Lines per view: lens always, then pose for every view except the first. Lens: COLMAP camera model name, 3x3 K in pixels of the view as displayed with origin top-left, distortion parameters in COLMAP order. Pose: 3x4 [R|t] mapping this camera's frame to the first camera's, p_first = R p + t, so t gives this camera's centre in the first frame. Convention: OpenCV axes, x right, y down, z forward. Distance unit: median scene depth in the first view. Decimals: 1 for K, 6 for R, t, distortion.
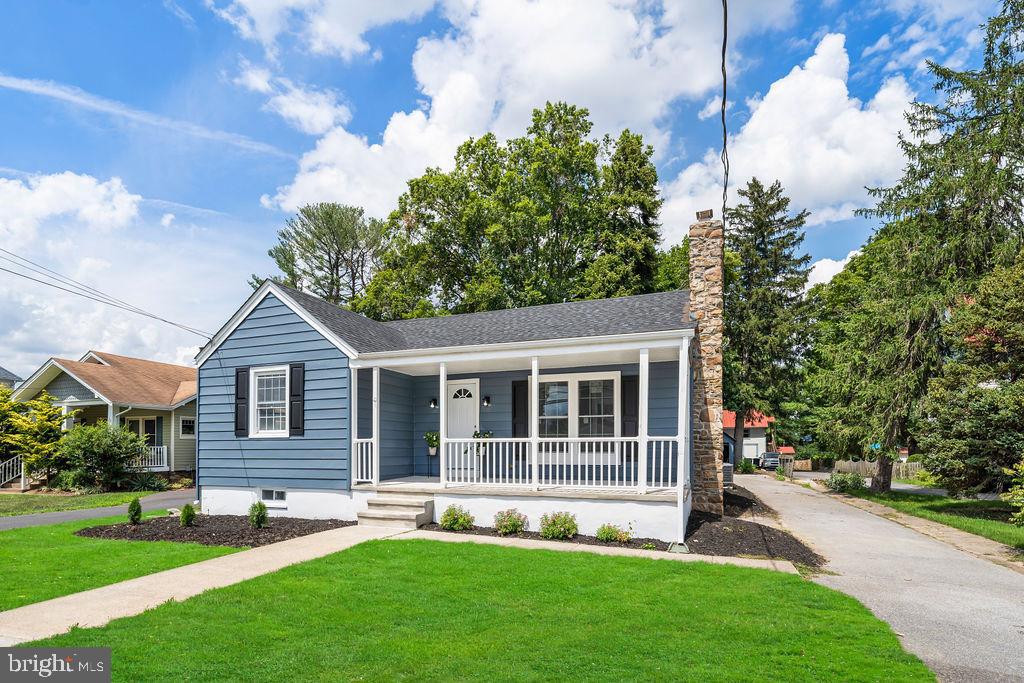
lens RADIAL K [[492.1, 0, 511.3], [0, 492.1, 451.6], [0, 0, 1]] dist [0.000034, 0.000142]
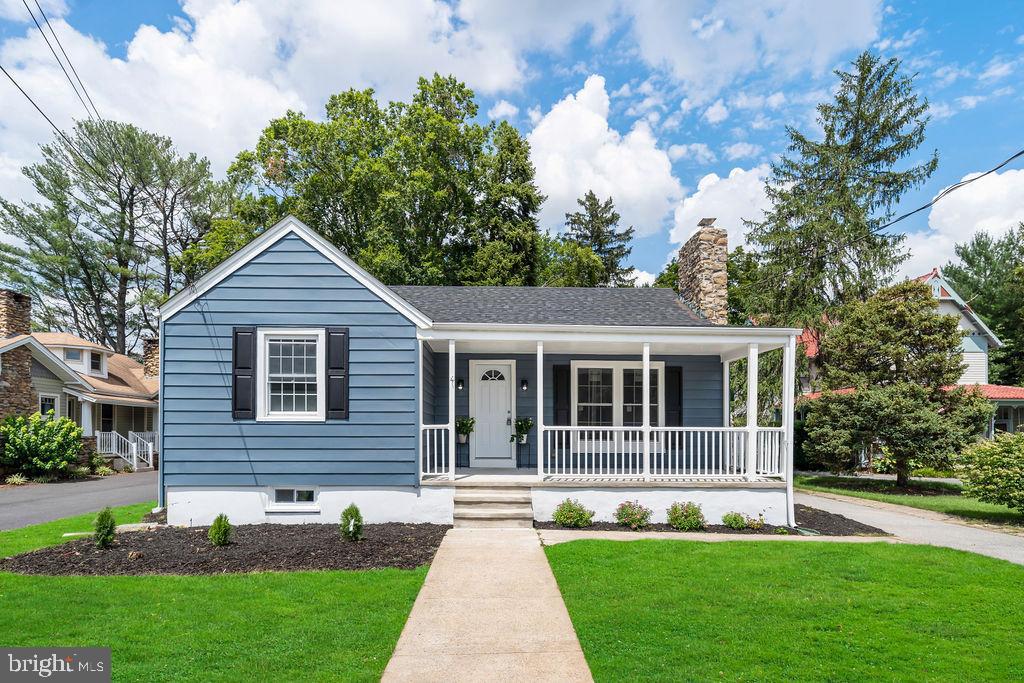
lens RADIAL K [[498.2, 0, 510.6], [0, 498.2, 435.6], [0, 0, 1]] dist [0.000692, -0.000175]
pose [[0.930592, 0.005343, 0.366020, -0.439934], [-0.003891, 0.999981, -0.004704, -0.003440], [-0.366039, 0.002954, 0.930595, 0.147487]]
